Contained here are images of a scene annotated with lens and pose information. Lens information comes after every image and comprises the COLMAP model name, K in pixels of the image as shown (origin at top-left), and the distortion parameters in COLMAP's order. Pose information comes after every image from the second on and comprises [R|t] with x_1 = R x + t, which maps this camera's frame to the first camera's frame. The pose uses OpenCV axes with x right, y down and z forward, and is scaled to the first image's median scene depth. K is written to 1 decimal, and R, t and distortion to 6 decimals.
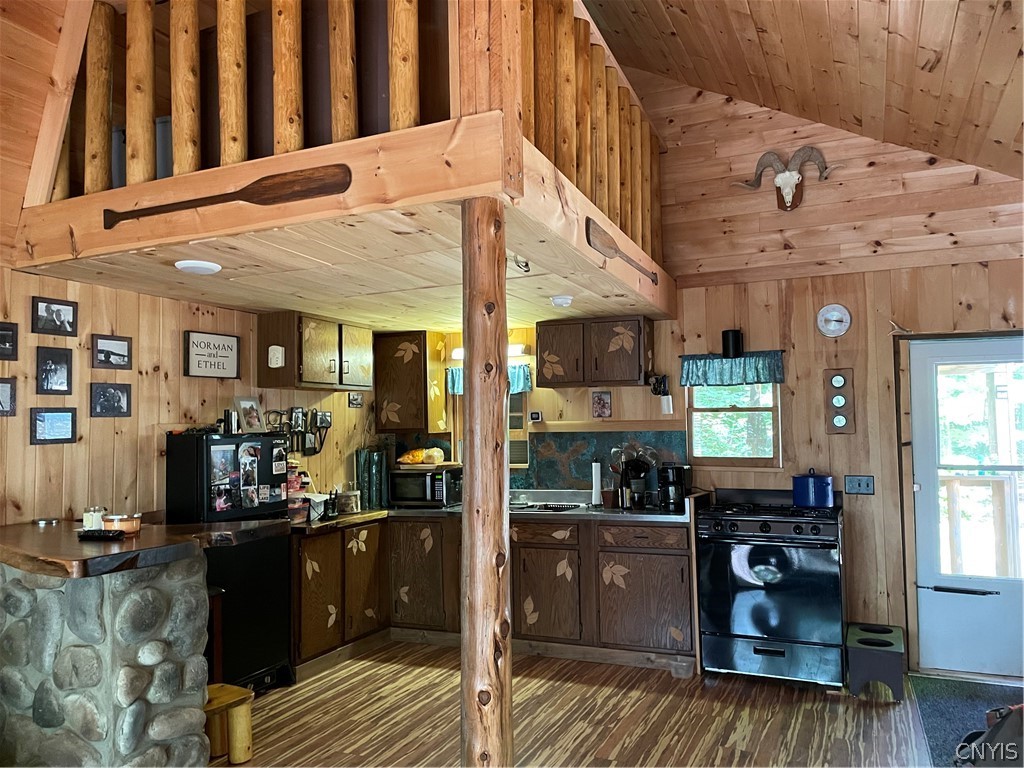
lens RADIAL K [[771.6, 0, 514.9], [0, 771.6, 387.9], [0, 0, 1]] dist [0.089263, -0.130285]
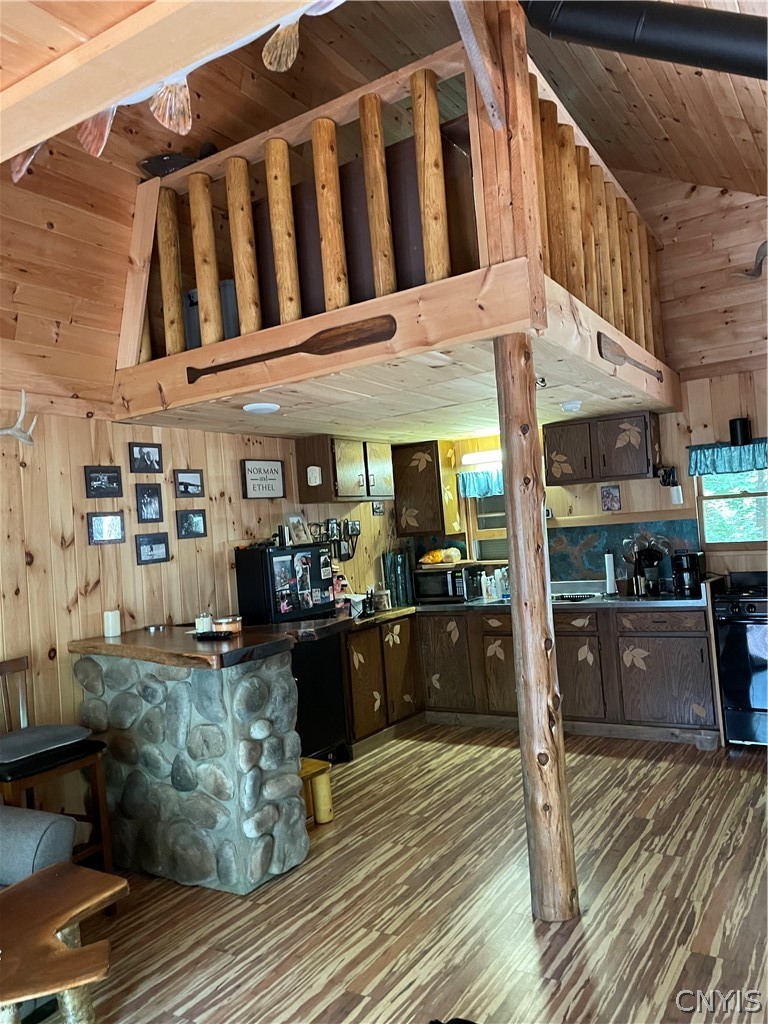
lens RADIAL K [[771.6, 0, 391.1], [0, 771.6, 515.2], [0, 0, 1]] dist [0.089263, -0.130285]
pose [[0.988231, -0.060721, -0.140398, -0.051459], [0.066557, 0.997087, 0.037254, -0.021451], [0.137727, -0.046160, 0.989394, -0.123581]]
